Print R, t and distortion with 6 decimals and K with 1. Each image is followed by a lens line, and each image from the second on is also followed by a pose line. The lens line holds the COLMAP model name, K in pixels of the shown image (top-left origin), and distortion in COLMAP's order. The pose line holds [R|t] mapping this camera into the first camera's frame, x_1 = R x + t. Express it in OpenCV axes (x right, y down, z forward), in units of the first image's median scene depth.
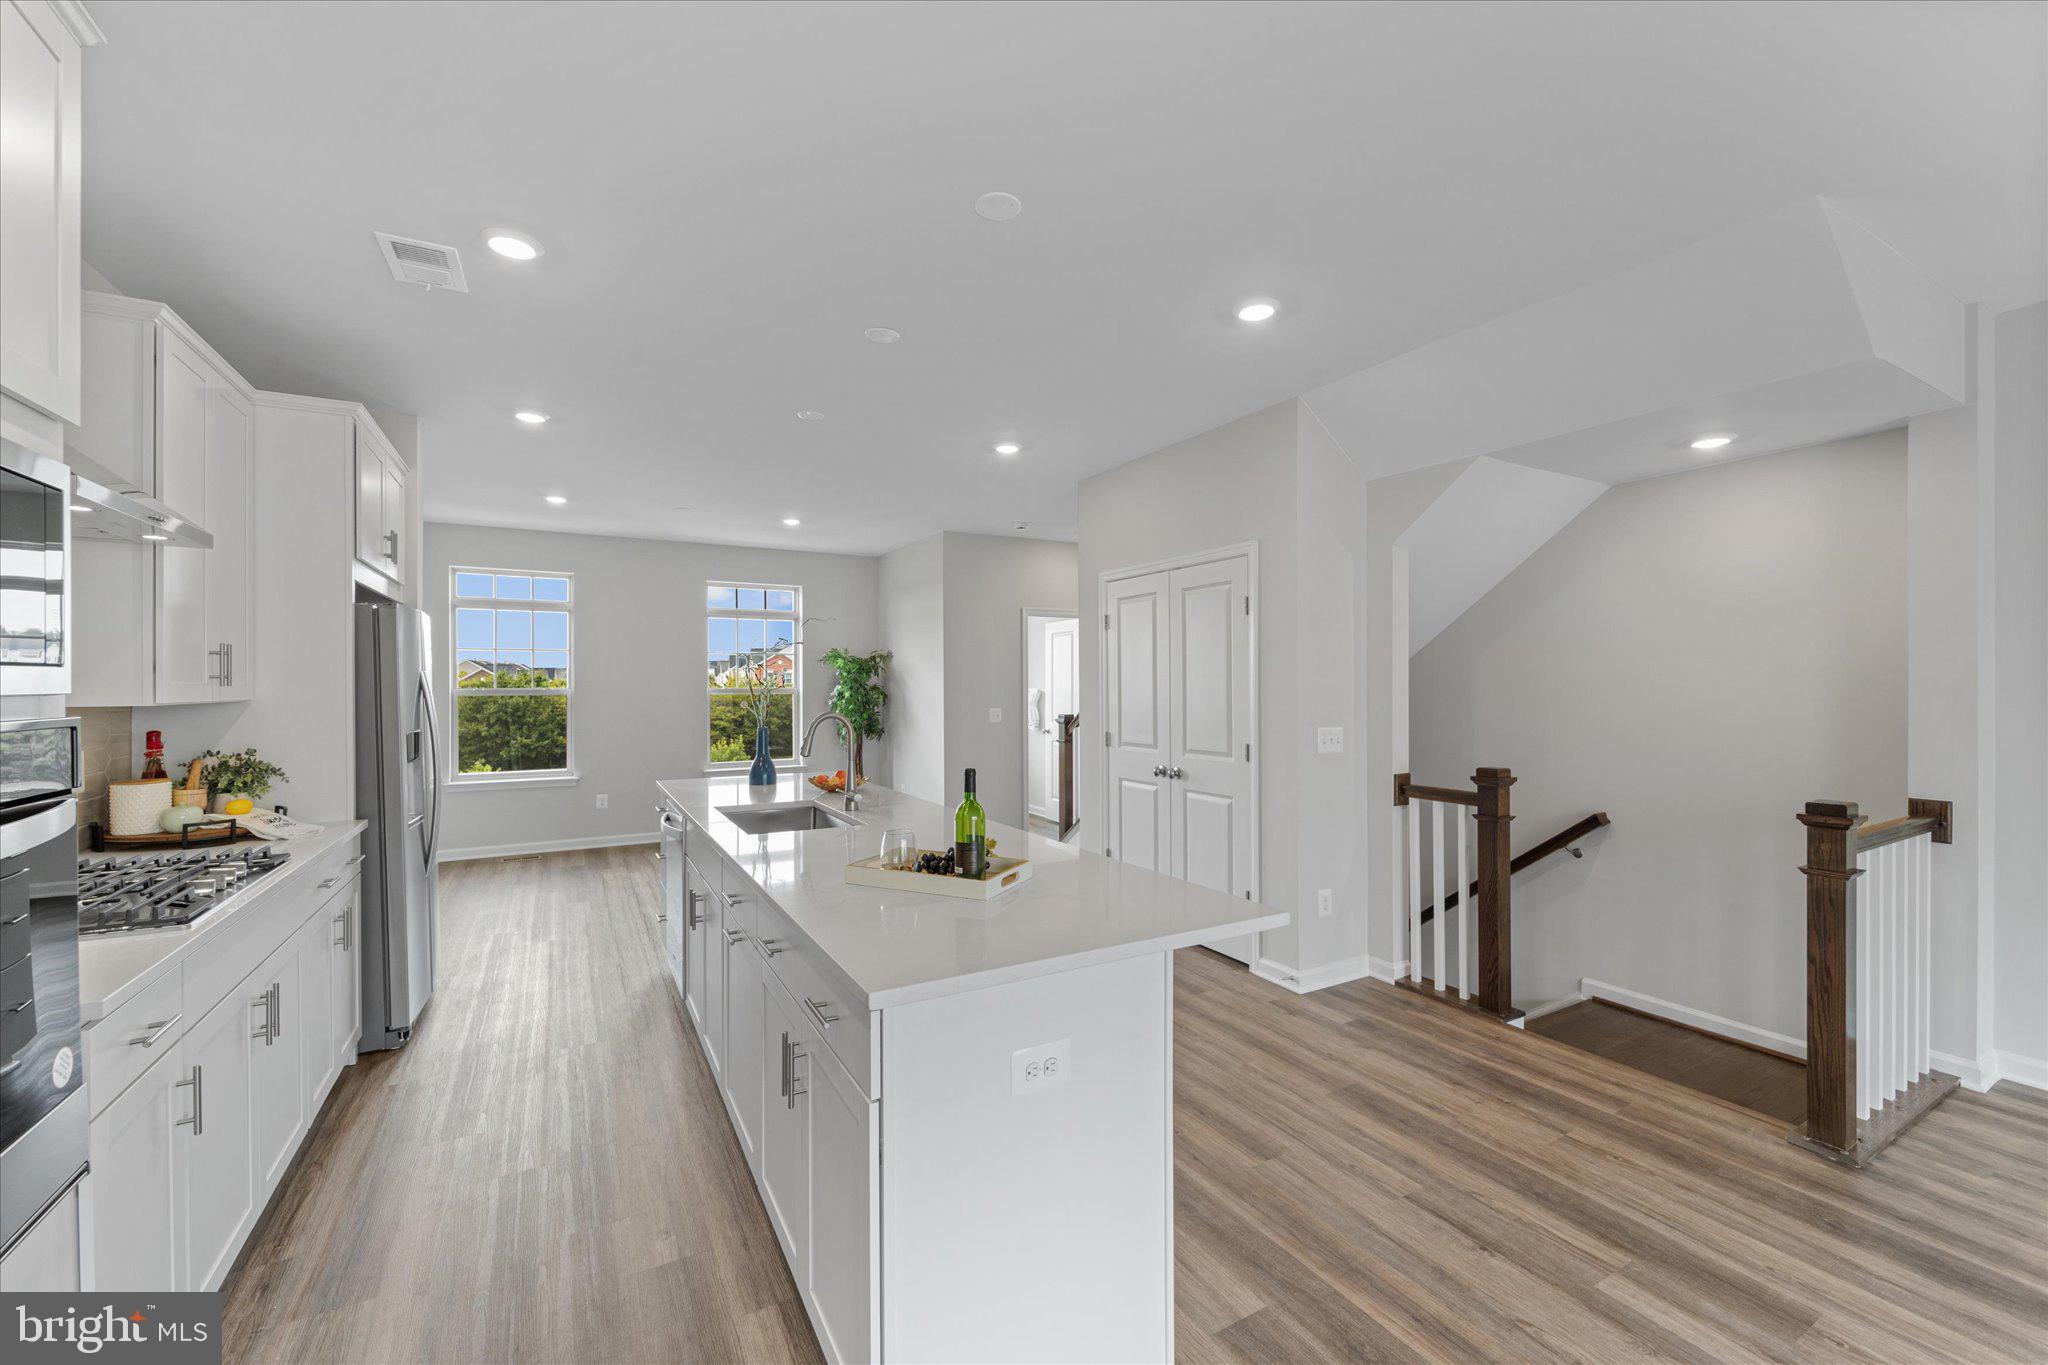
lens RADIAL K [[820.6, 0, 1025.0], [0, 820.6, 688.4], [0, 0, 1]] dist [-0.000081, -0.000911]
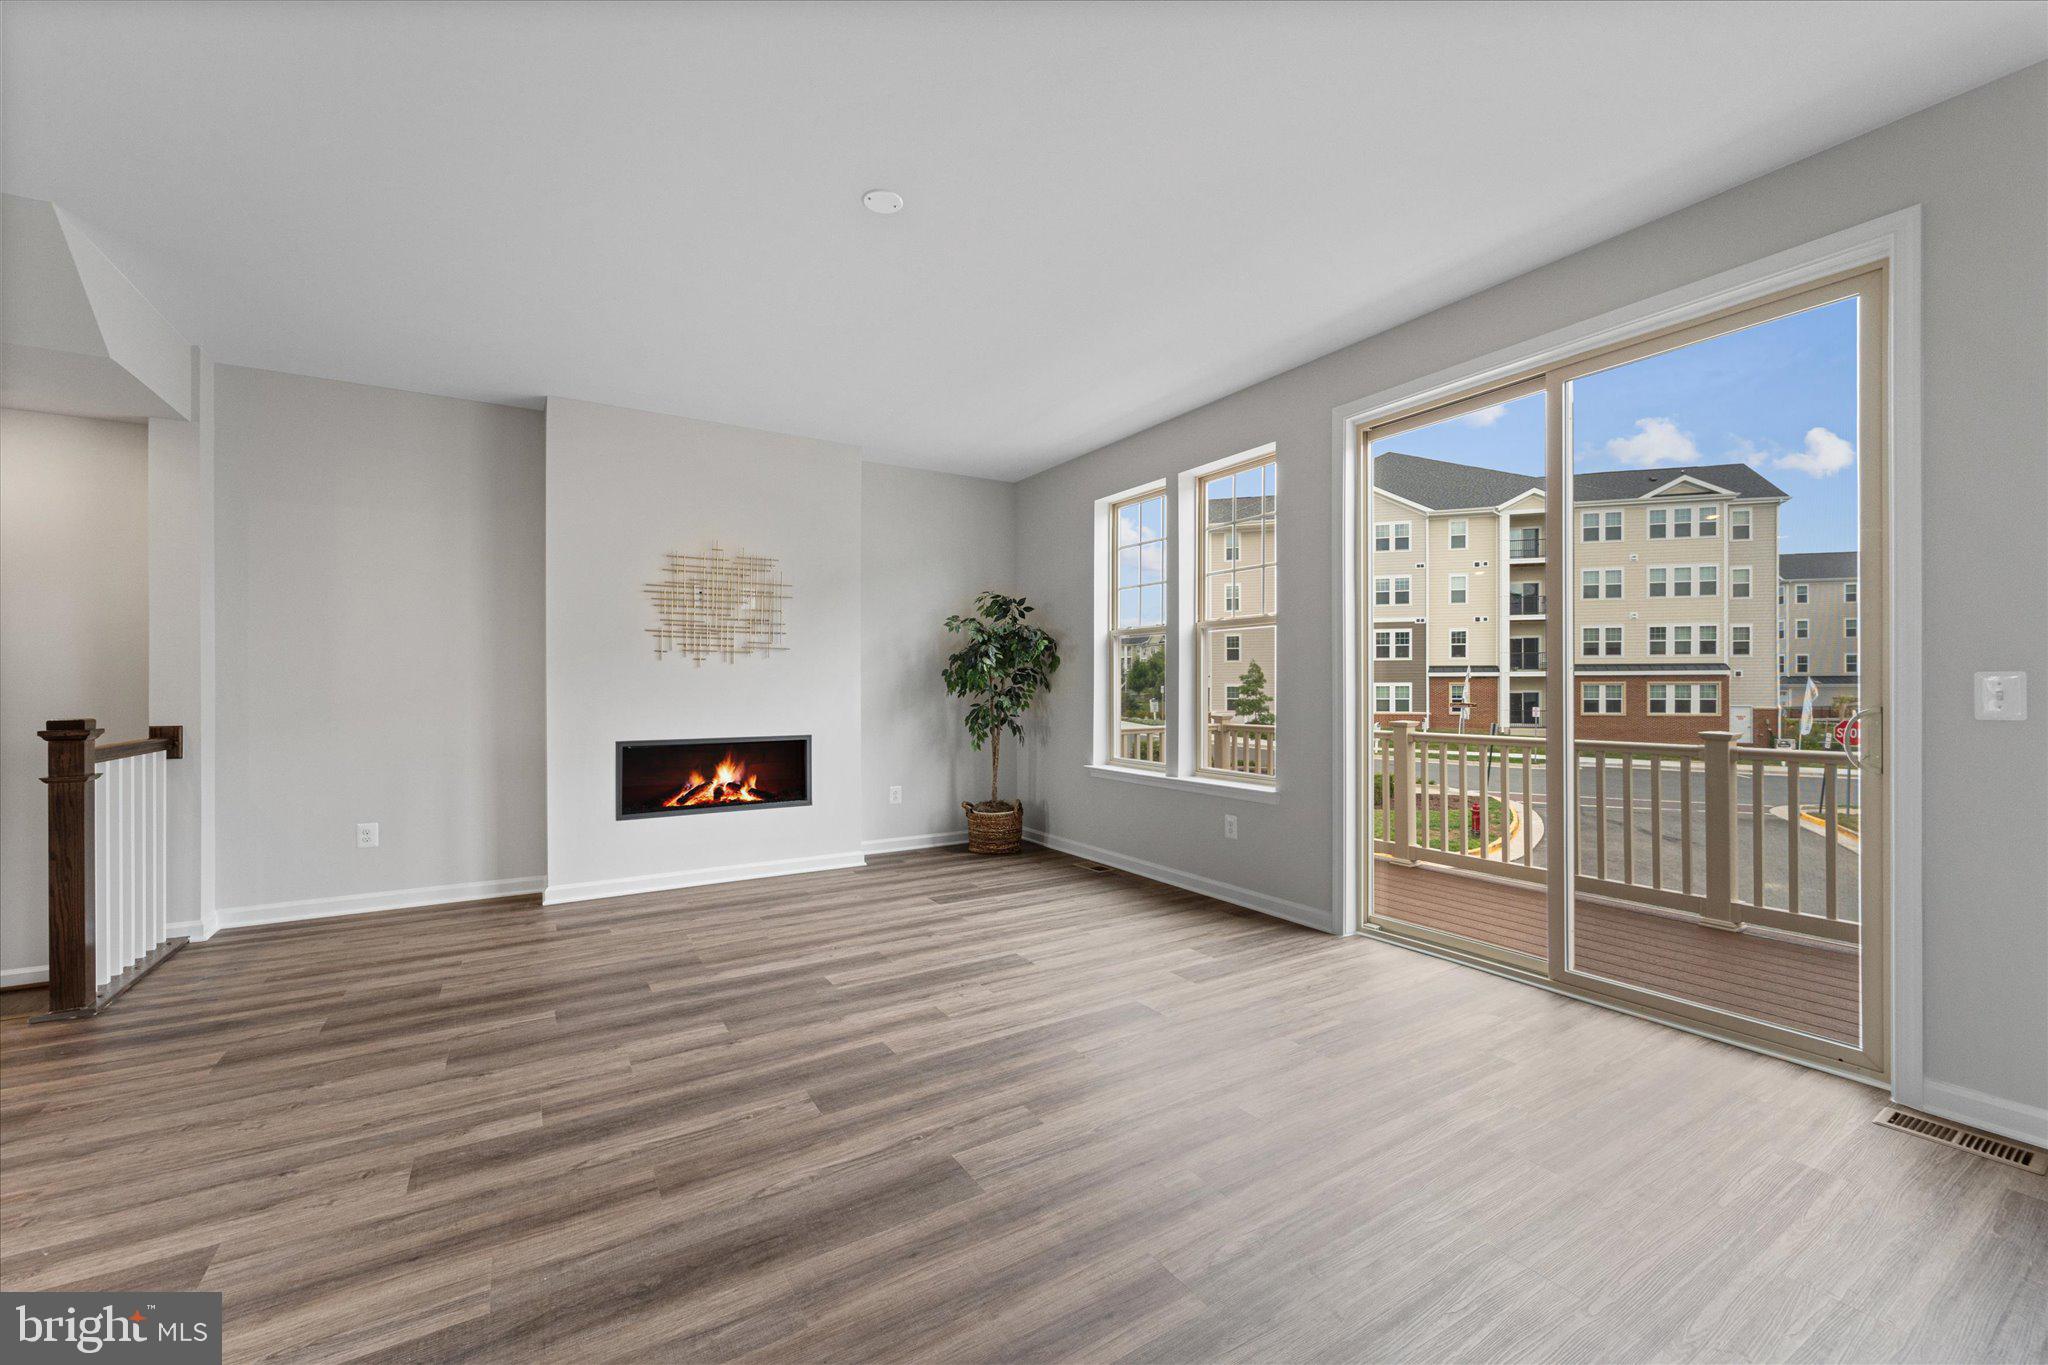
lens RADIAL K [[820.6, 0, 1017.0], [0, 820.6, 687.2], [0, 0, 1]] dist [-0.000081, -0.000911]
pose [[-0.038396, -0.005519, 0.999247, -0.222134], [0.000821, 0.999984, 0.005554, 0.083533], [-0.999262, 0.001034, -0.038391, -0.286365]]
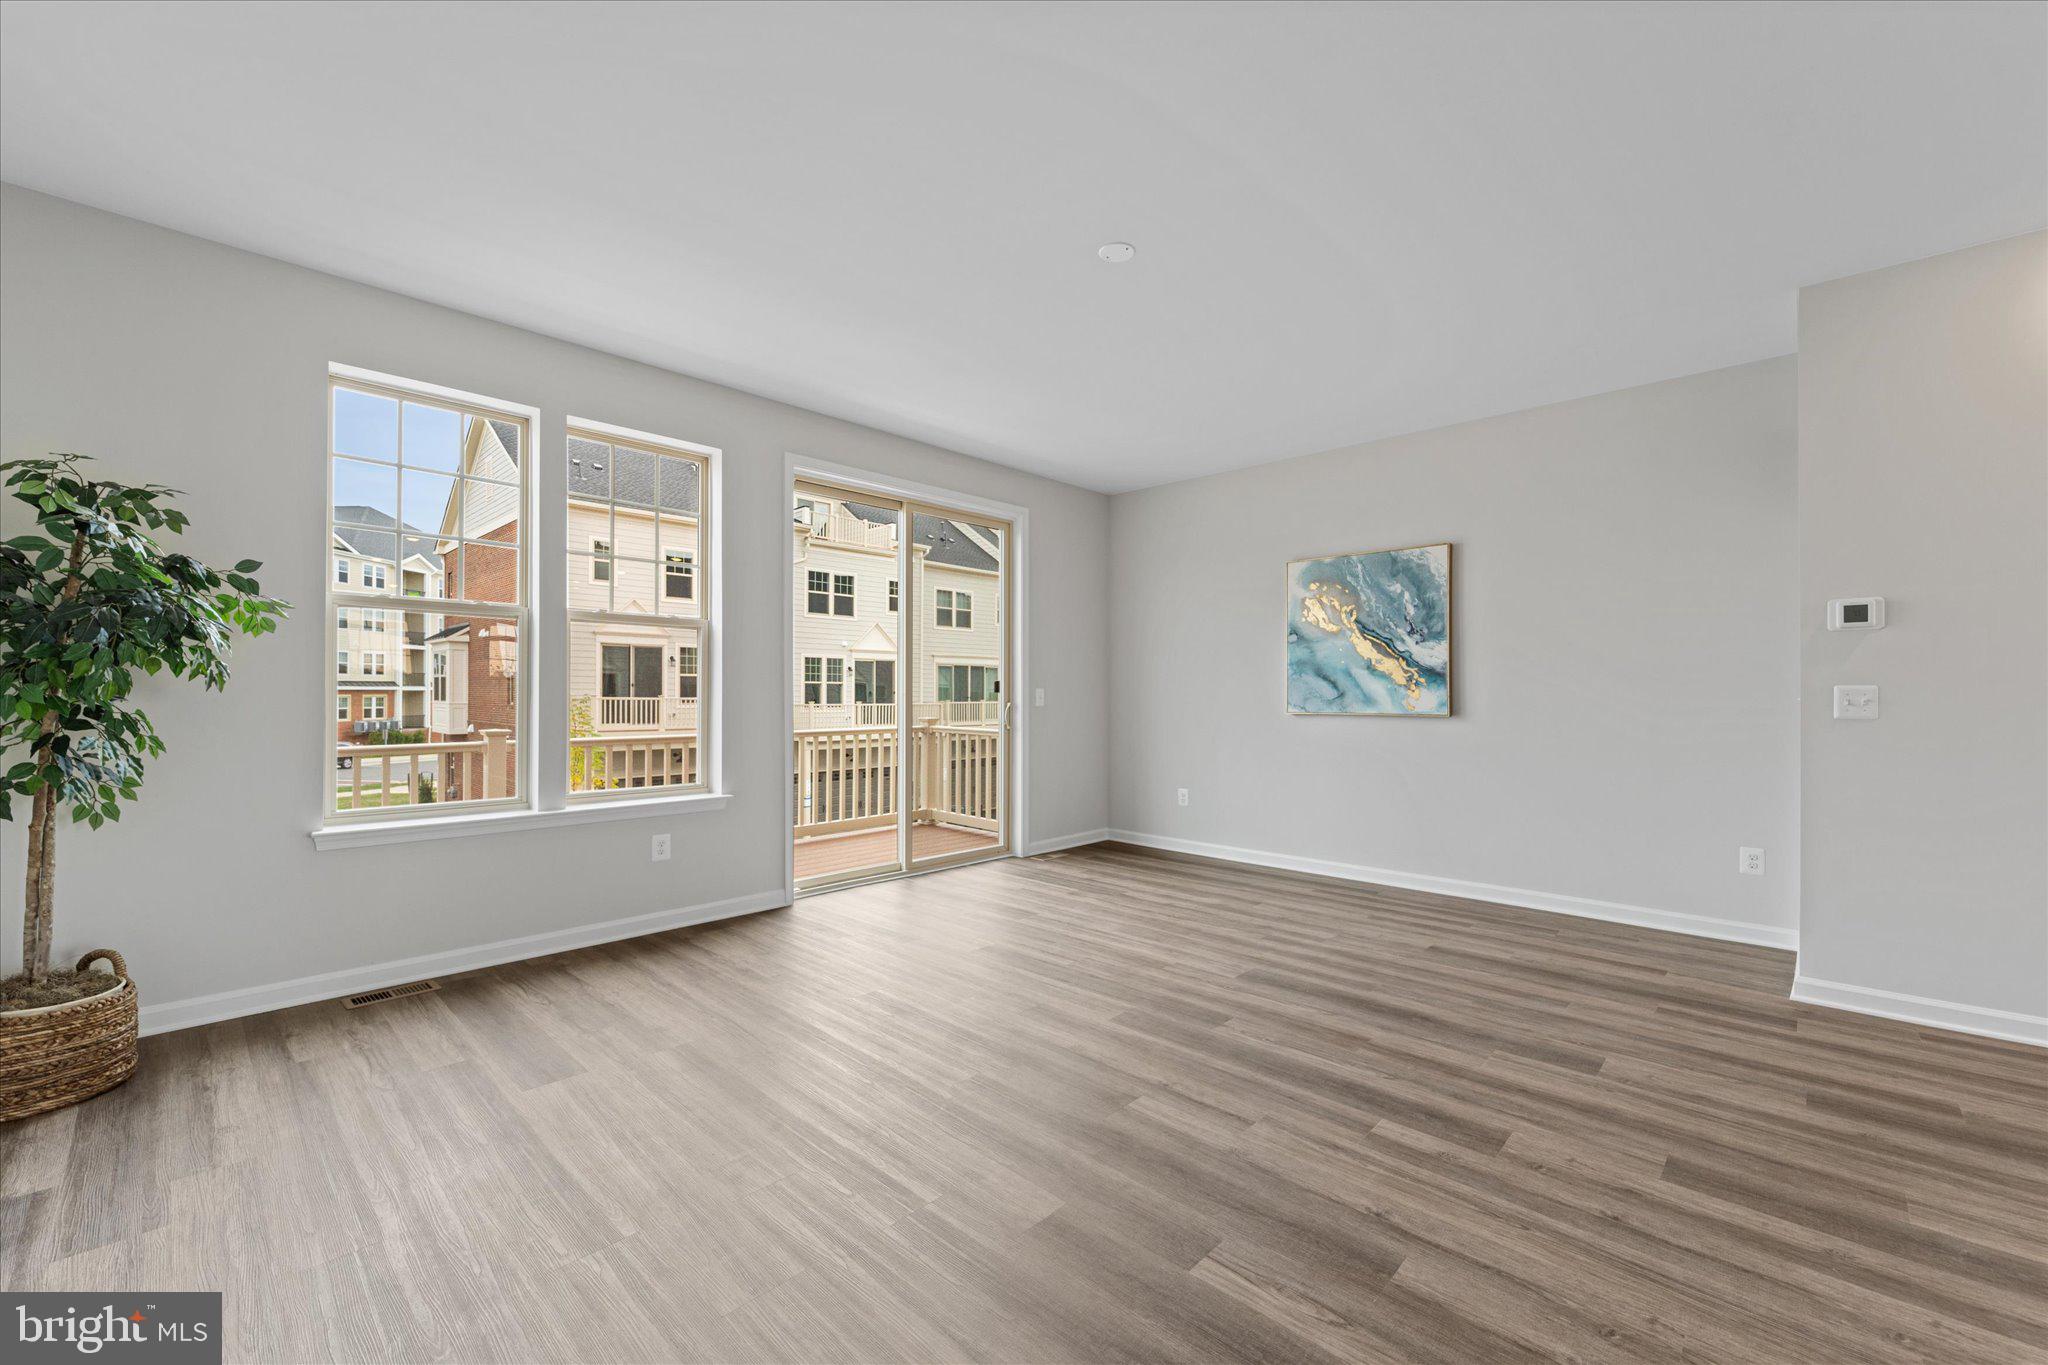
lens RADIAL K [[820.6, 0, 1042.7], [0, 820.6, 702.2], [0, 0, 1]] dist [-0.000081, -0.000911]
pose [[-0.951752, -0.005222, -0.306823, 2.354429], [-0.007915, 0.999940, 0.007532, 0.102592], [0.306765, 0.009597, -0.951737, 1.759343]]
